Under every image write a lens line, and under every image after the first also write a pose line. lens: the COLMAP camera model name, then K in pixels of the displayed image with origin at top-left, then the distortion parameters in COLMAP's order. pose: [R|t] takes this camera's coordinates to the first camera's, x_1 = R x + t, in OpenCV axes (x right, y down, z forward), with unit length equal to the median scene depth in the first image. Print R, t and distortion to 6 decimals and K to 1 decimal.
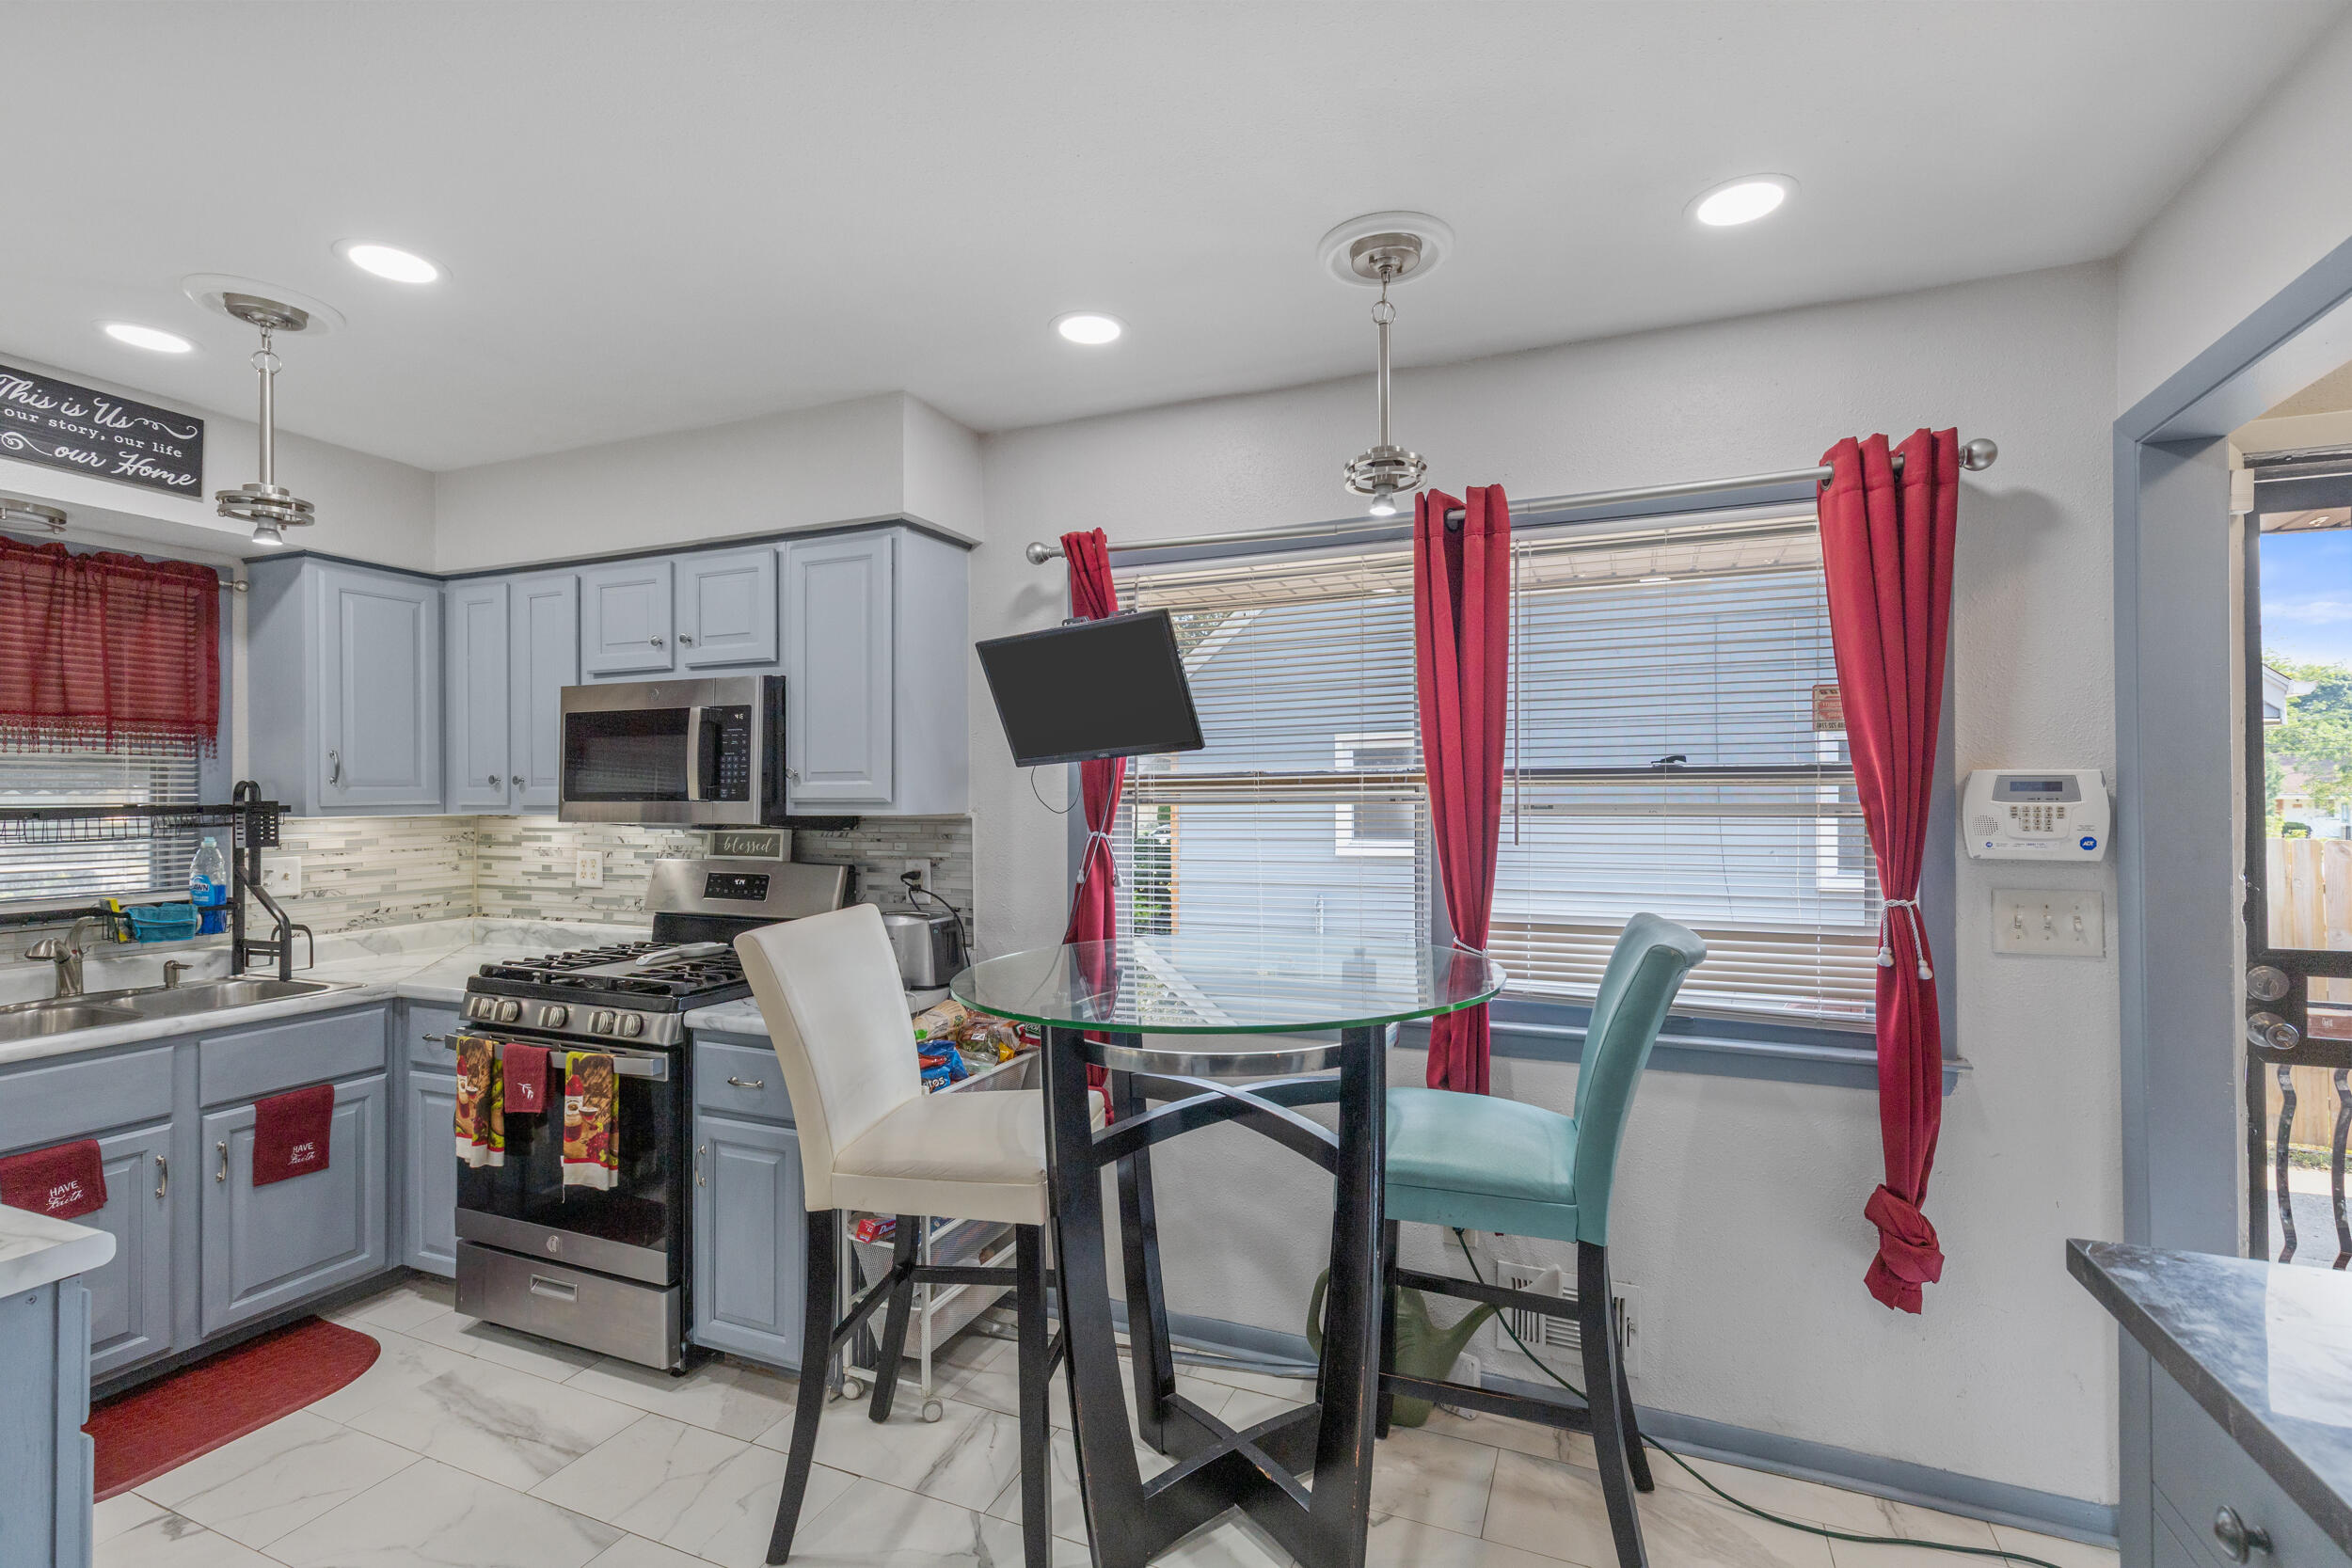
lens RADIAL K [[1065.8, 0, 1183.7], [0, 1065.8, 789.6], [0, 0, 1]] dist [0.003605, 0.000398]
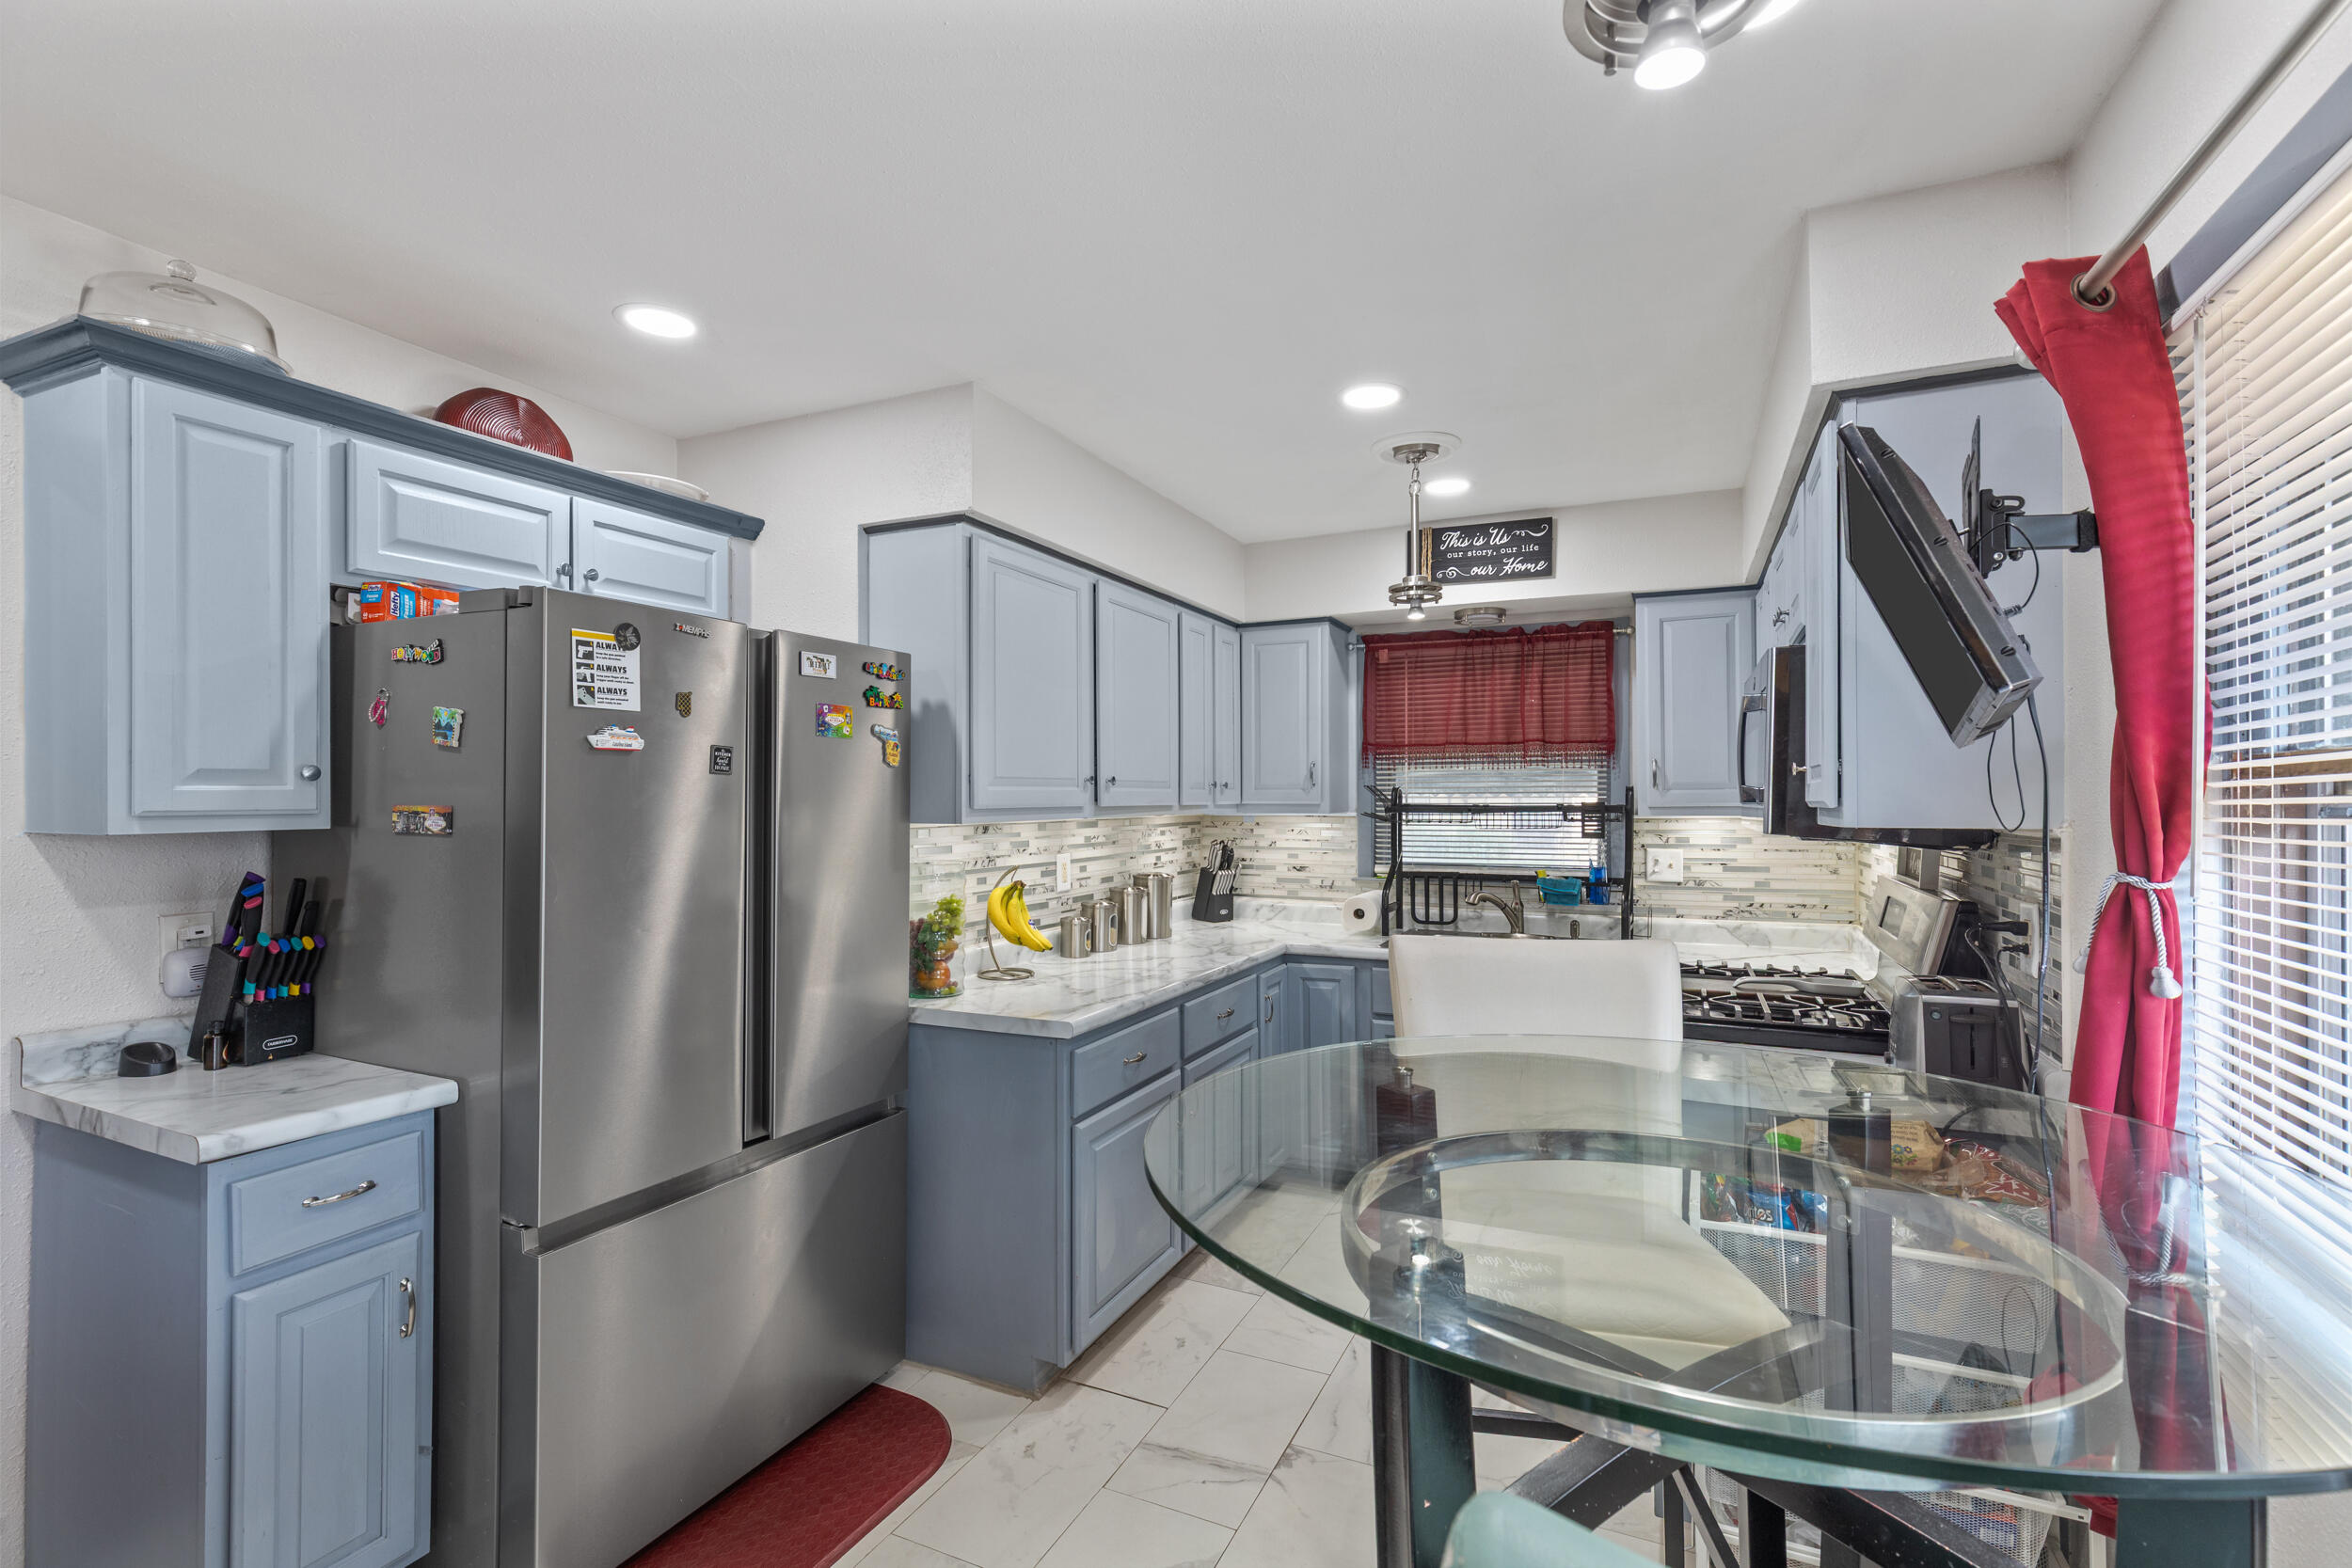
lens RADIAL K [[1065.8, 0, 1187.3], [0, 1065.8, 791.0], [0, 0, 1]] dist [0.003605, 0.000398]
pose [[-0.039657, -0.010699, -0.999156, 0.417727], [0.002986, 0.999937, -0.010825, 0.010567], [0.999209, -0.003413, -0.039622, 0.572570]]
